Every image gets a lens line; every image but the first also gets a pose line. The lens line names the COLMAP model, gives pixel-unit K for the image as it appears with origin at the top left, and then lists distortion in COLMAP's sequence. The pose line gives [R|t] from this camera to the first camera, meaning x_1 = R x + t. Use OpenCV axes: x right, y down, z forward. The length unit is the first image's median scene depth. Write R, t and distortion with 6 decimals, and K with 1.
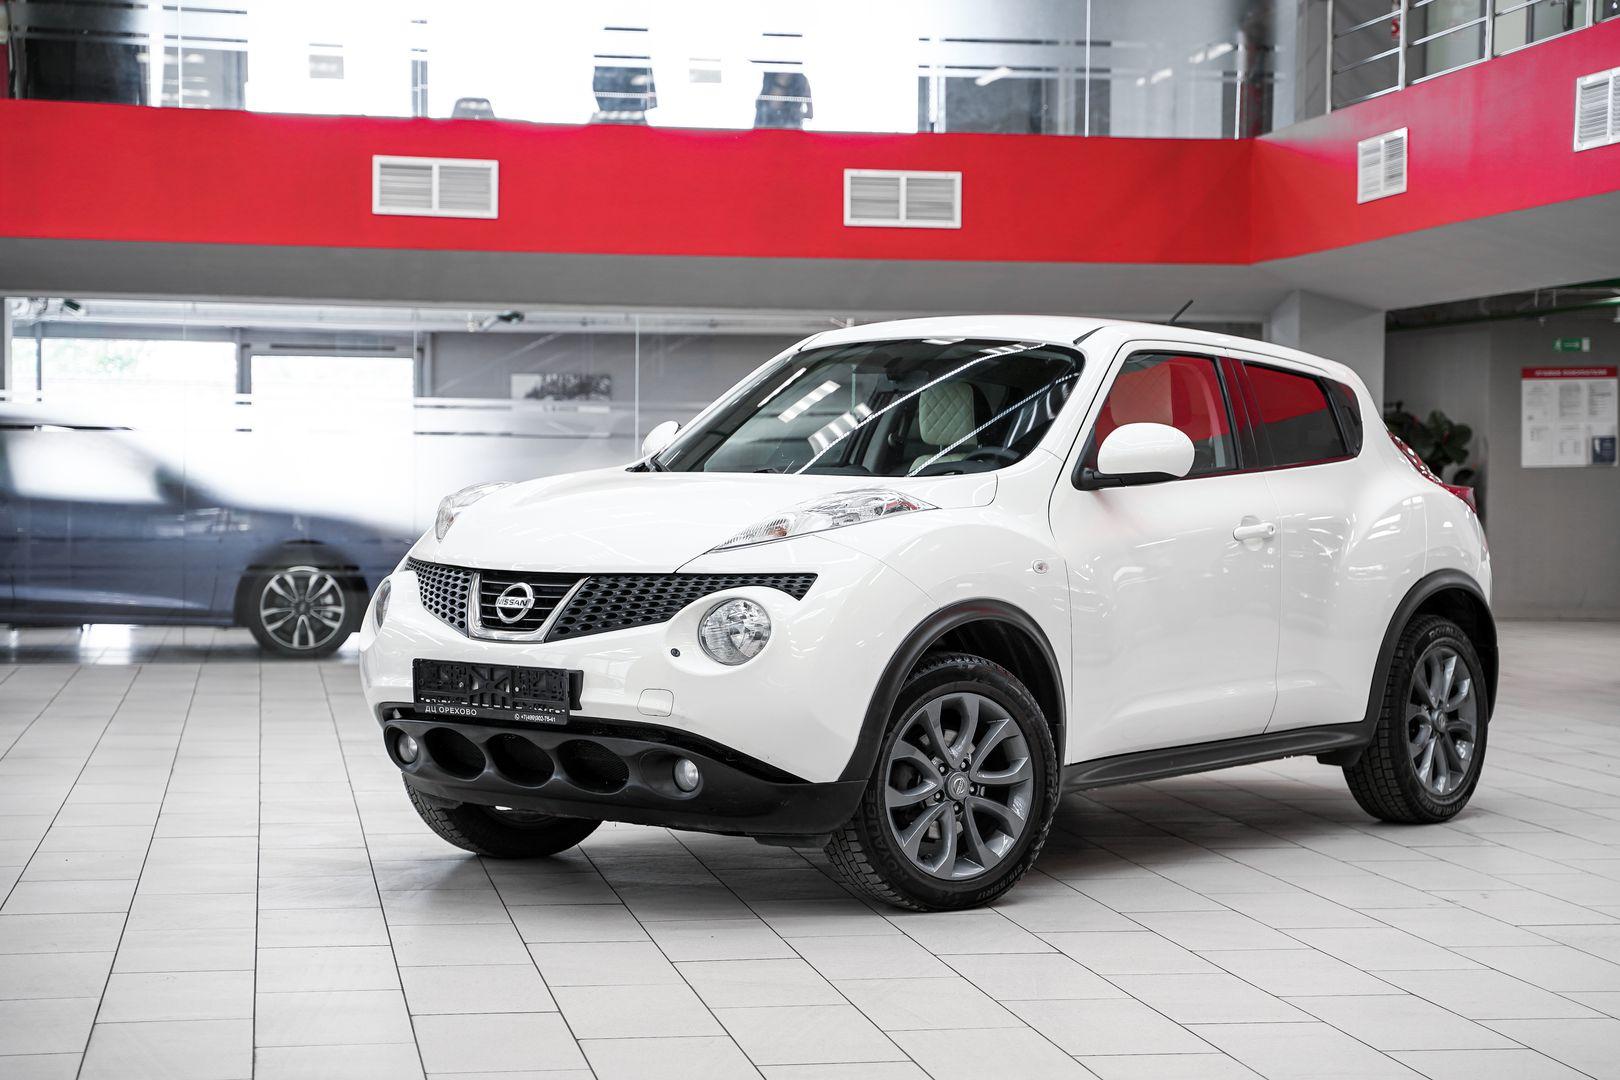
lens RADIAL K [[2967.6, 0, 800.5], [0, 2967.6, 531.0], [0, 0, 1]] dist [0.288361, 0.000000]
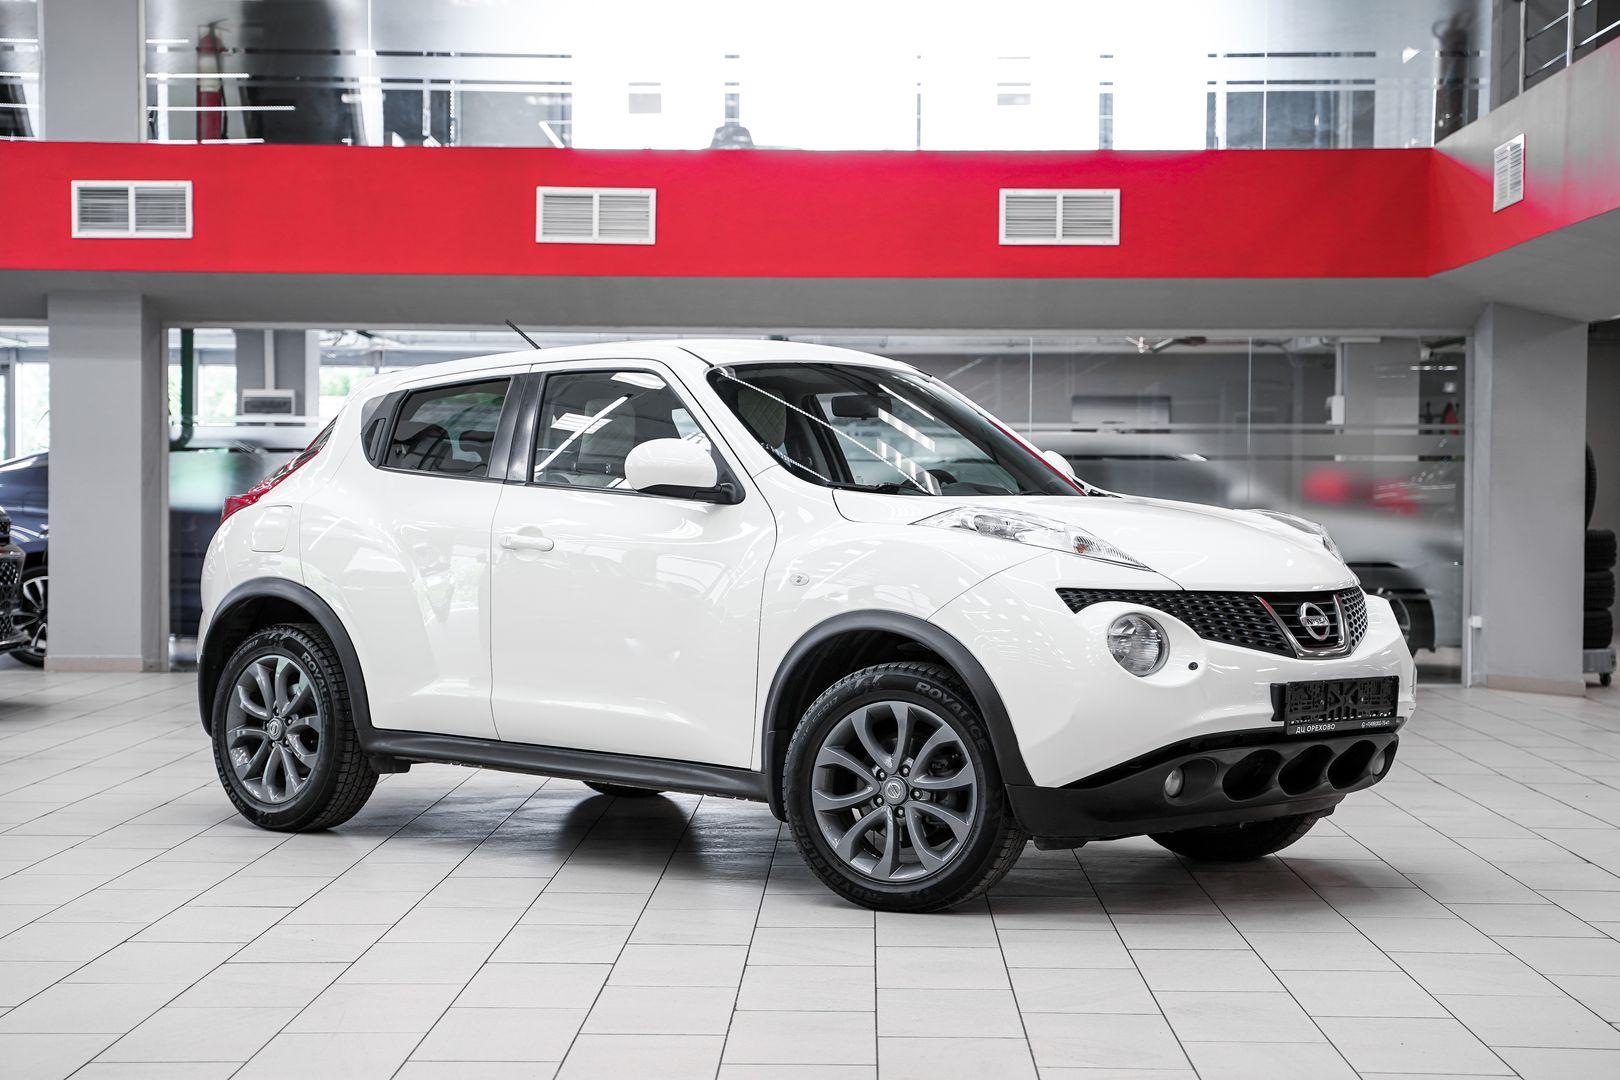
lens RADIAL K [[2933.1, 0, 804.8], [0, 2933.1, 538.5], [0, 0, 1]] dist [0.237136, 0.000000]
pose [[0.978758, 0.003584, -0.204988, 0.152809], [-0.004468, 0.999983, -0.003851, 0.000343], [0.204971, 0.004685, 0.978757, 0.017165]]
